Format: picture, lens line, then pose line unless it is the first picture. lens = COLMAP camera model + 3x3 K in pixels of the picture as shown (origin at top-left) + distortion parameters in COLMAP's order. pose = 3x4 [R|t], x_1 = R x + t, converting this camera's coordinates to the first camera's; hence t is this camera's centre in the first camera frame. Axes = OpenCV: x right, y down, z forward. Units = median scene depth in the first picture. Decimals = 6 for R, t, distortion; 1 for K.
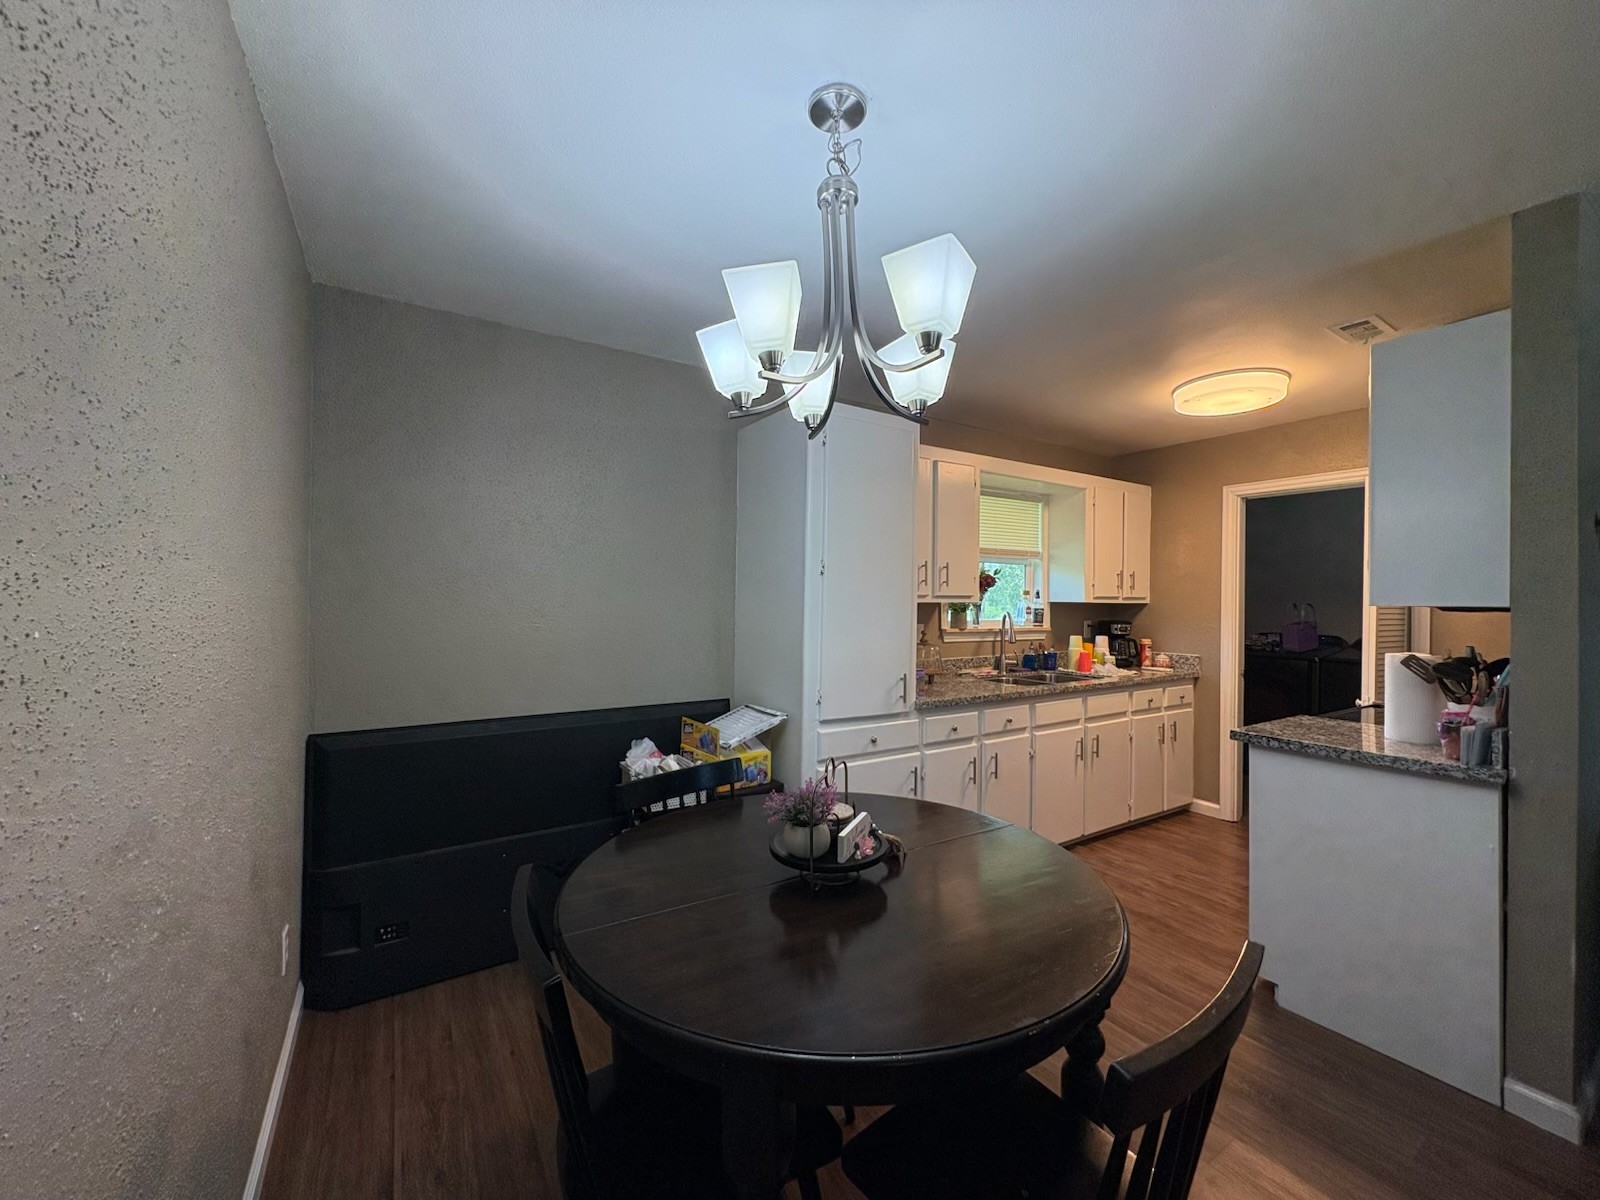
lens RADIAL K [[634.0, 0, 800.0], [0, 634.0, 600.0], [0, 0, 1]] dist [-0.000569, 0.000015]
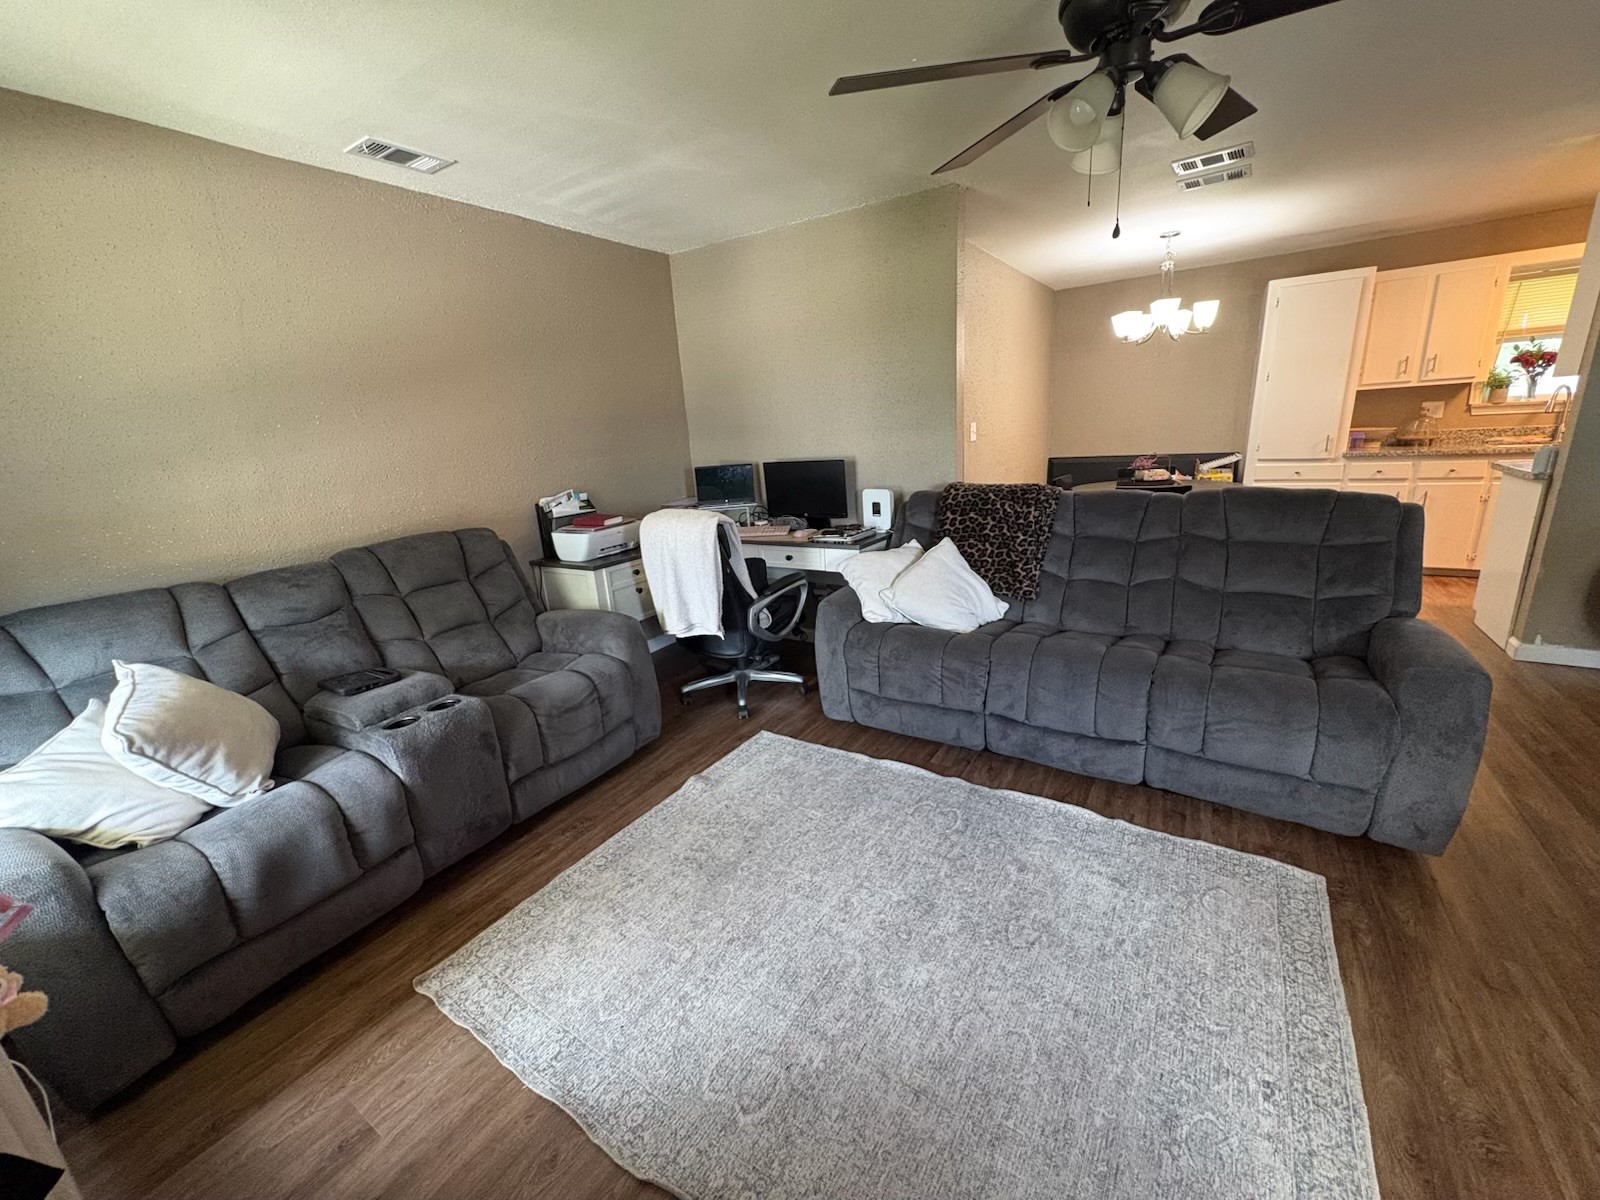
lens RADIAL K [[634.0, 0, 800.0], [0, 634.0, 600.0], [0, 0, 1]] dist [-0.000569, 0.000015]
pose [[0.416686, 0.214931, -0.883276, 1.109142], [0.069298, 0.961310, 0.266611, -0.008919], [0.906405, -0.172302, 0.385670, -0.969016]]
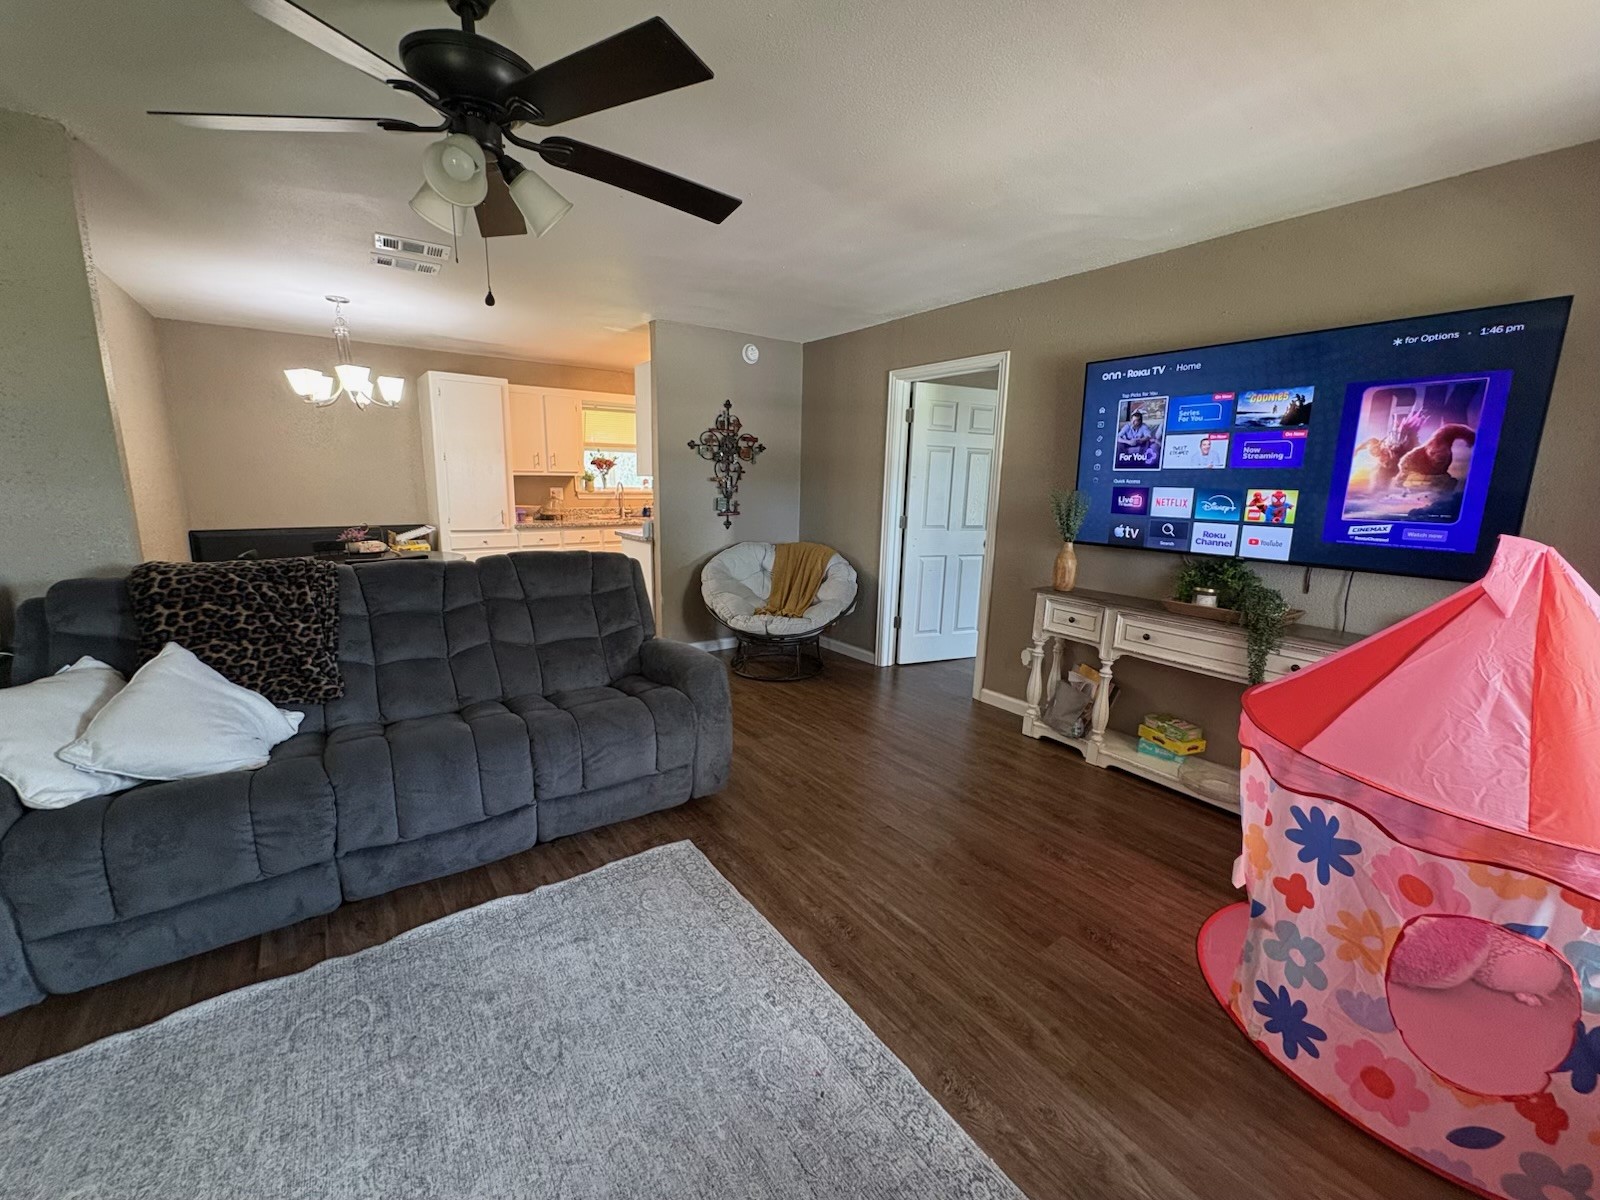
lens RADIAL K [[634.0, 0, 800.0], [0, 634.0, 600.0], [0, 0, 1]] dist [-0.000569, 0.000015]
pose [[0.996996, 0.000881, 0.077452, 0.906816], [-0.015765, 0.981314, 0.191769, -0.004389], [-0.075836, -0.192414, 0.978379, -1.057050]]
